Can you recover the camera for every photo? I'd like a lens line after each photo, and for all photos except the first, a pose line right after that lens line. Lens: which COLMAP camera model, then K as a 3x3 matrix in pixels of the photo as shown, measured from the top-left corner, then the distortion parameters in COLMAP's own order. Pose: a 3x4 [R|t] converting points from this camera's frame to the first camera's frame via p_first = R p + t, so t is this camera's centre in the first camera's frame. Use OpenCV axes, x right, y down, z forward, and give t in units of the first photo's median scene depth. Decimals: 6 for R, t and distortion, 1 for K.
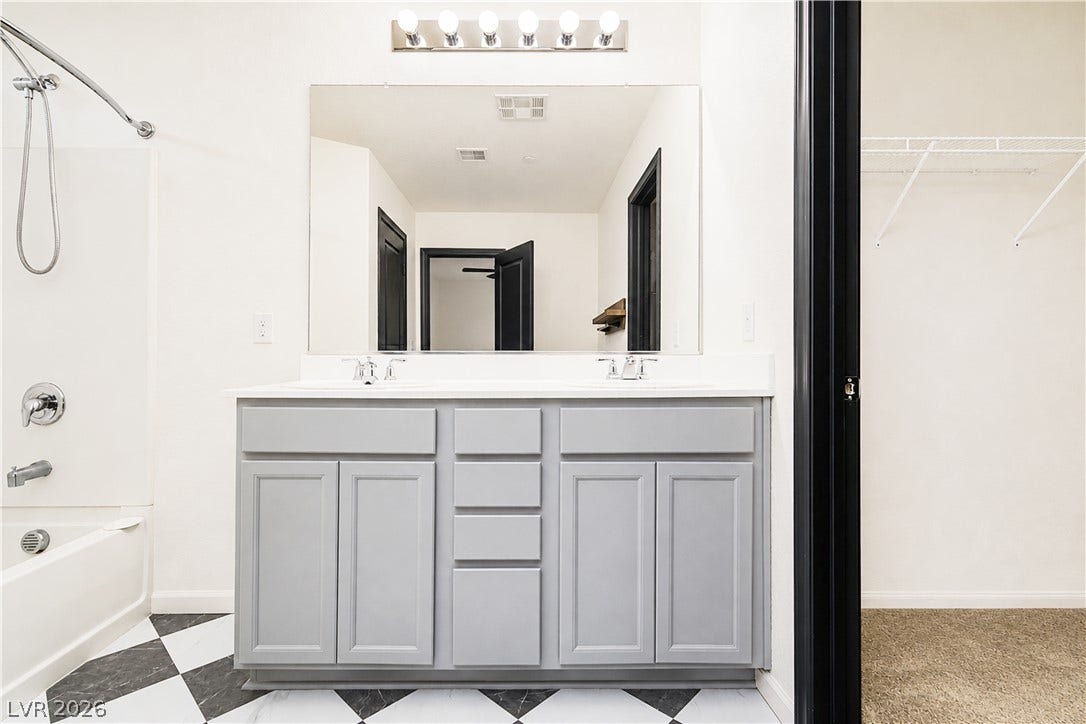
lens RADIAL K [[501.0, 0, 547.2], [0, 501.0, 354.3], [0, 0, 1]] dist [-0.003268, -0.000331]
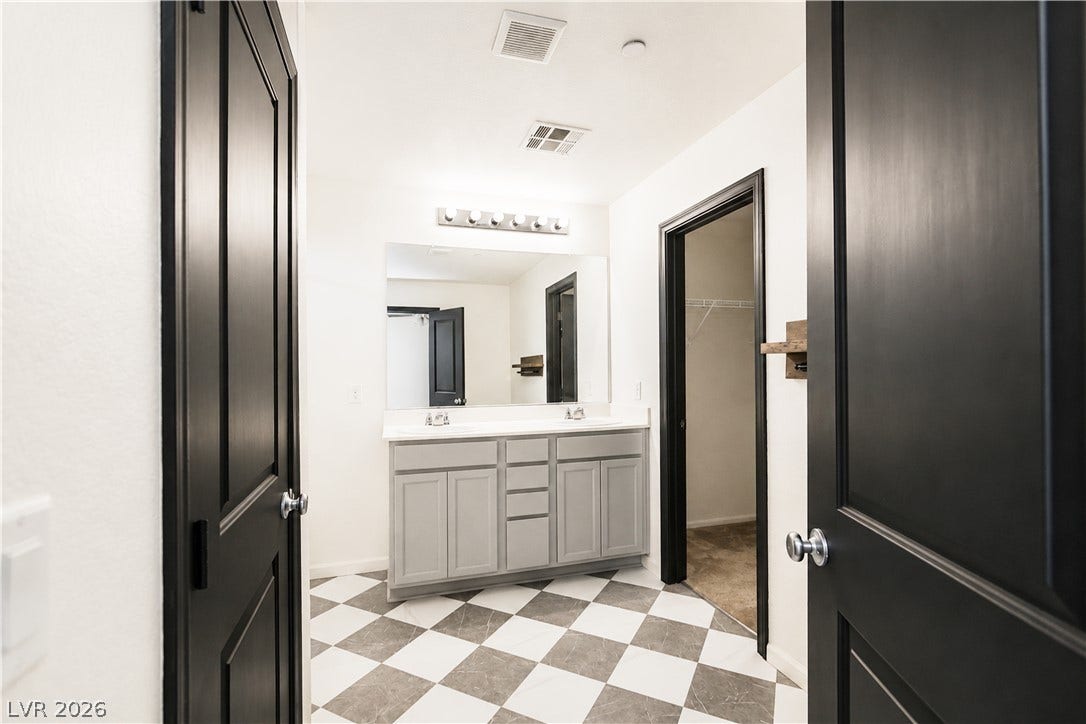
lens RADIAL K [[501.0, 0, 544.4], [0, 501.0, 364.8], [0, 0, 1]] dist [-0.003268, -0.000331]
pose [[0.956194, -0.012508, 0.292466, -0.610268], [0.011852, 0.999922, 0.004014, -0.196865], [-0.292493, -0.000372, 0.956268, -0.924069]]
